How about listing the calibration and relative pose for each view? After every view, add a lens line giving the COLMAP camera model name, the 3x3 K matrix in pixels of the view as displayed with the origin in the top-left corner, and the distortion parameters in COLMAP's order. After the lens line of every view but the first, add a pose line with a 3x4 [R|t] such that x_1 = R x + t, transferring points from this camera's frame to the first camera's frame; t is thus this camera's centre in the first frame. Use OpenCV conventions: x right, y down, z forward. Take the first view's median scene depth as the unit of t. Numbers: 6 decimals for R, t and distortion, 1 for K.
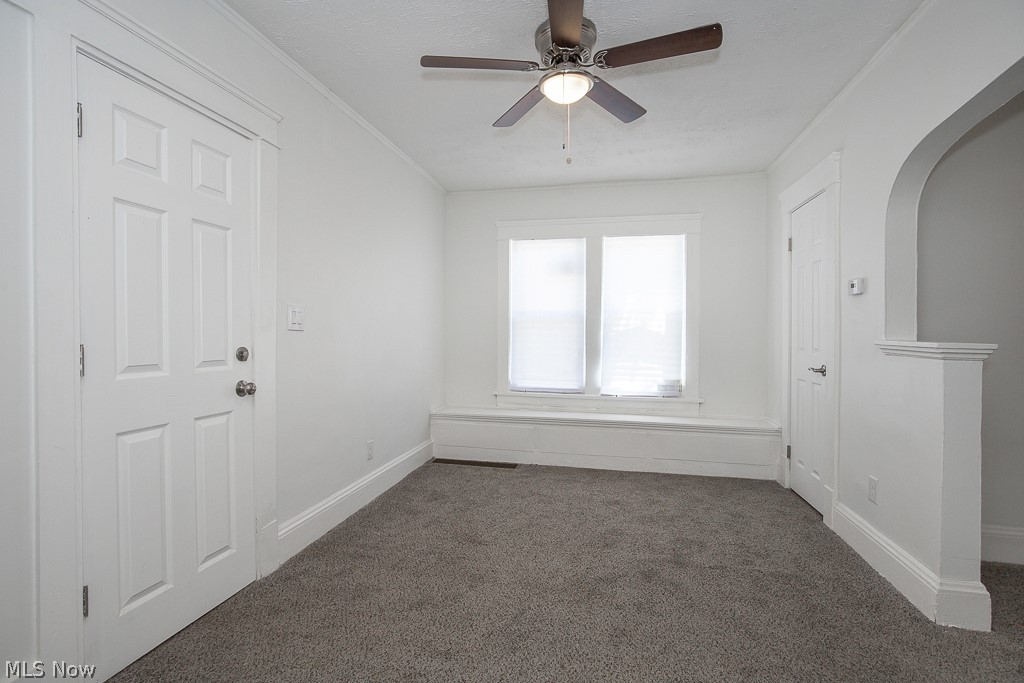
lens RADIAL K [[476.3, 0, 516.7], [0, 476.3, 340.1], [0, 0, 1]] dist [-0.009043, 0.003065]
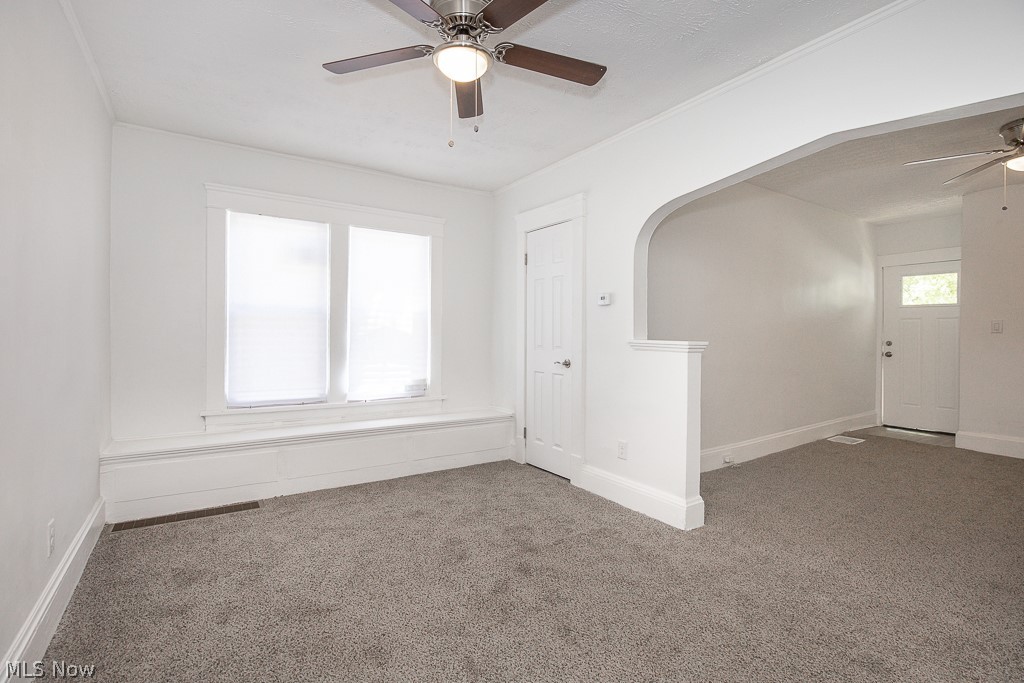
lens RADIAL K [[476.3, 0, 497.3], [0, 476.3, 338.5], [0, 0, 1]] dist [-0.009043, 0.003065]
pose [[0.701480, -0.007589, 0.712649, -0.296369], [0.005906, 0.999971, 0.004836, -0.007218], [-0.712665, 0.000817, 0.701504, 0.190432]]
